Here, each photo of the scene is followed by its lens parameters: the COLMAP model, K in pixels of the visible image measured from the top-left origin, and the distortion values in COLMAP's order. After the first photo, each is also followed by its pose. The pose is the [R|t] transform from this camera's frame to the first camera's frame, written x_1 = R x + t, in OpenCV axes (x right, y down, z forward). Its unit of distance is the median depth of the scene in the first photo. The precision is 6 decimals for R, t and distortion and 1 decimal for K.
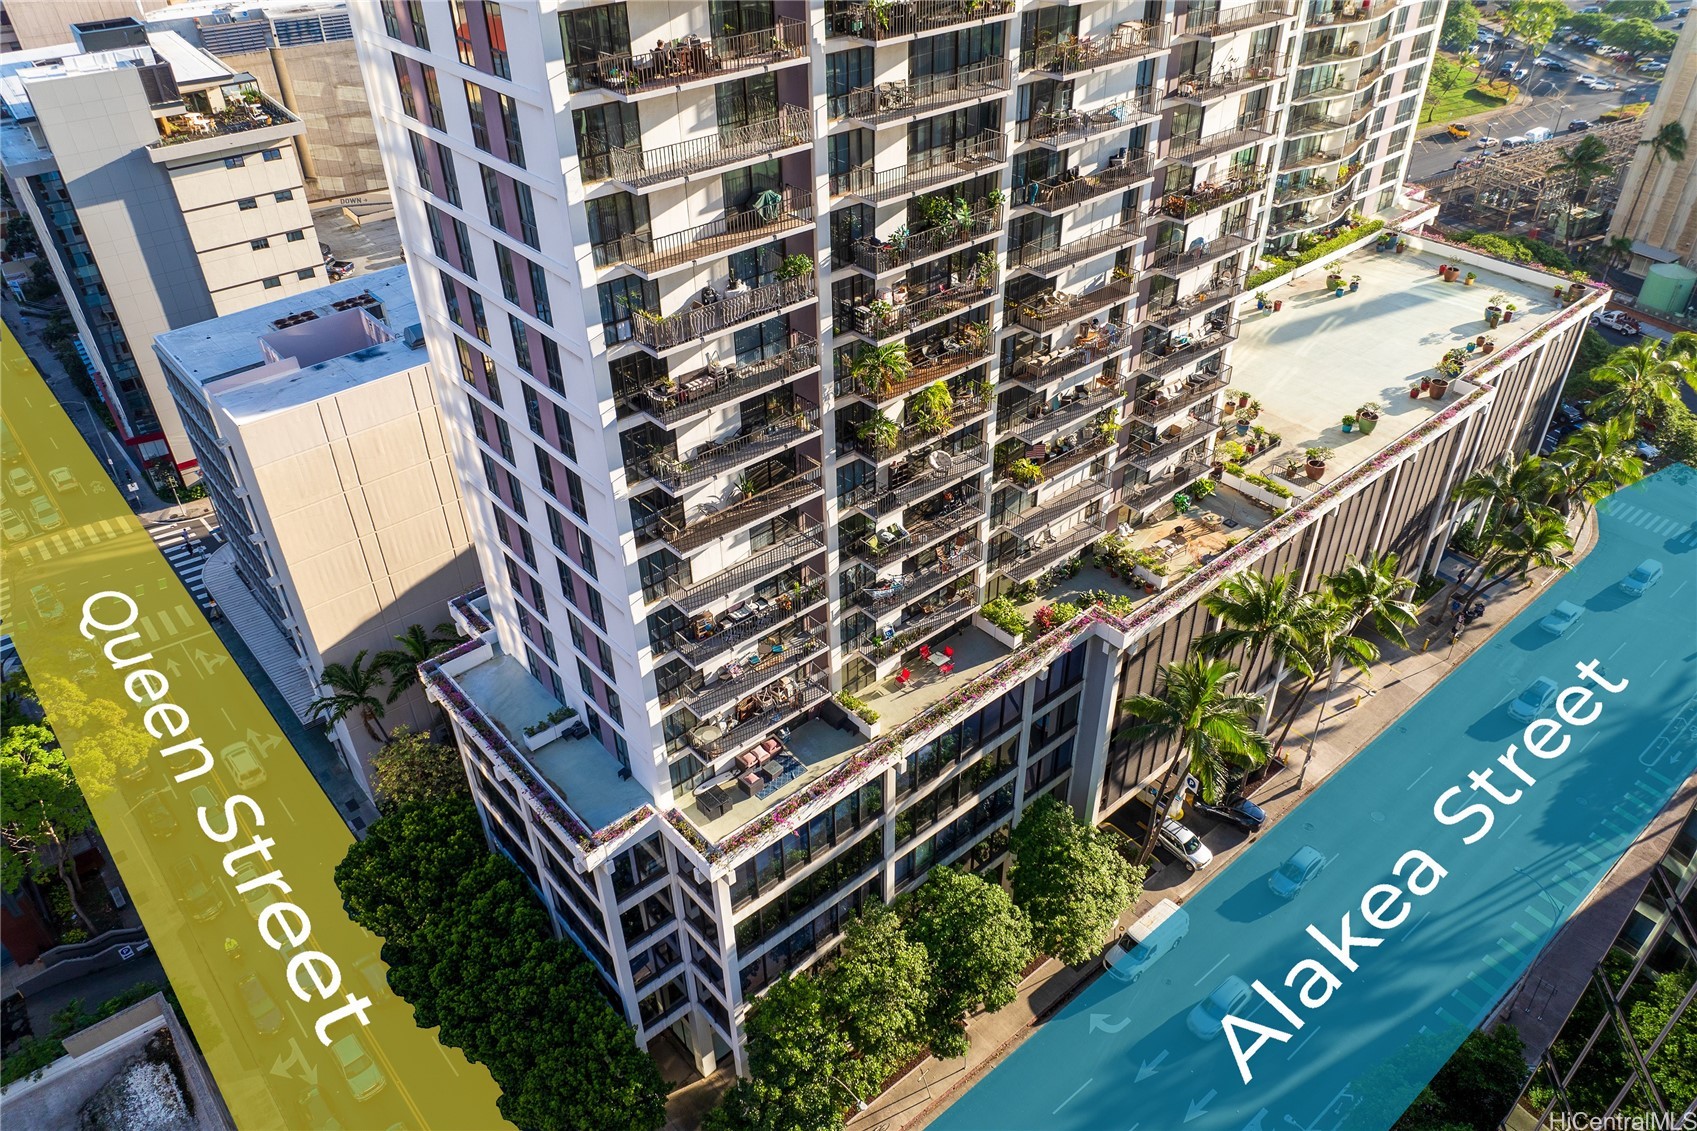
lens RADIAL K [[1167.9, 0, 848.3], [0, 1167.9, 572.7], [0, 0, 1]] dist [-0.033901, 0.008087]
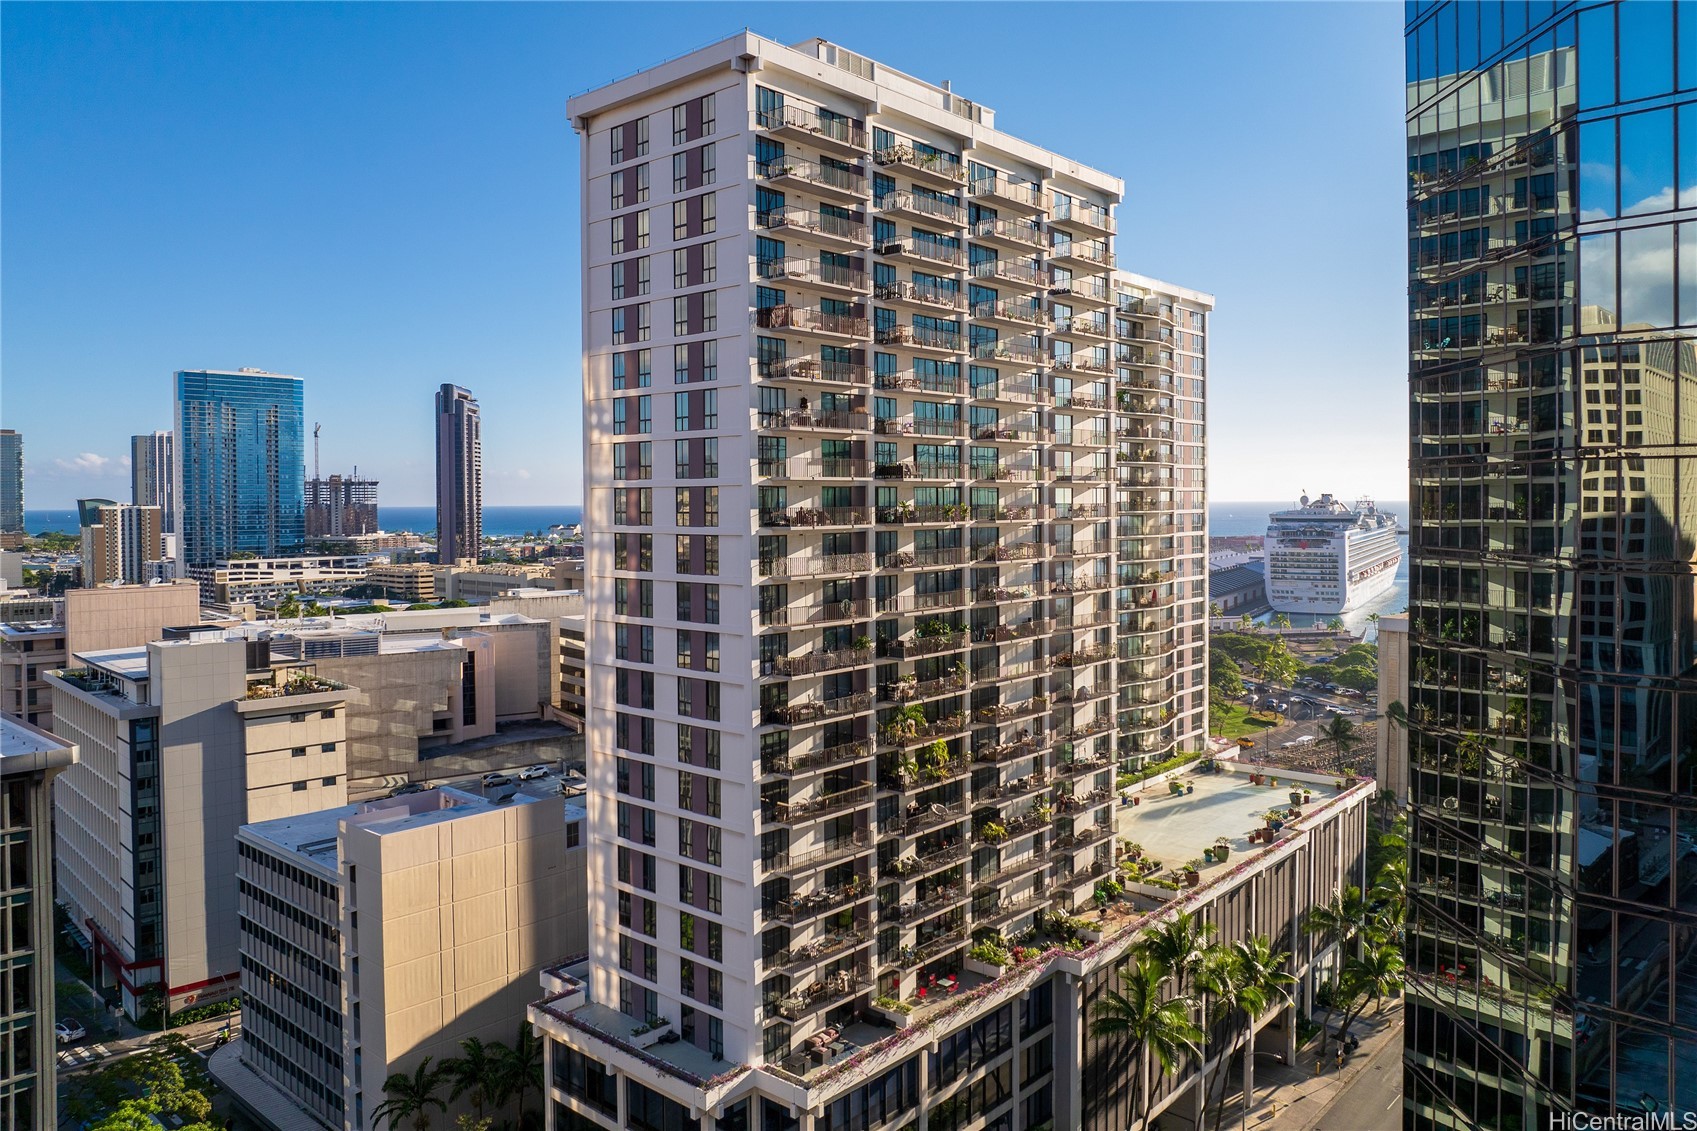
lens RADIAL K [[1167.9, 0, 845.8], [0, 1167.9, 551.0], [0, 0, 1]] dist [-0.033901, 0.008087]
pose [[0.991311, 0.002601, 0.131517, -0.184430], [0.071531, 0.828403, -0.555546, 0.352823], [-0.110394, 0.560126, 0.821019, -0.277946]]
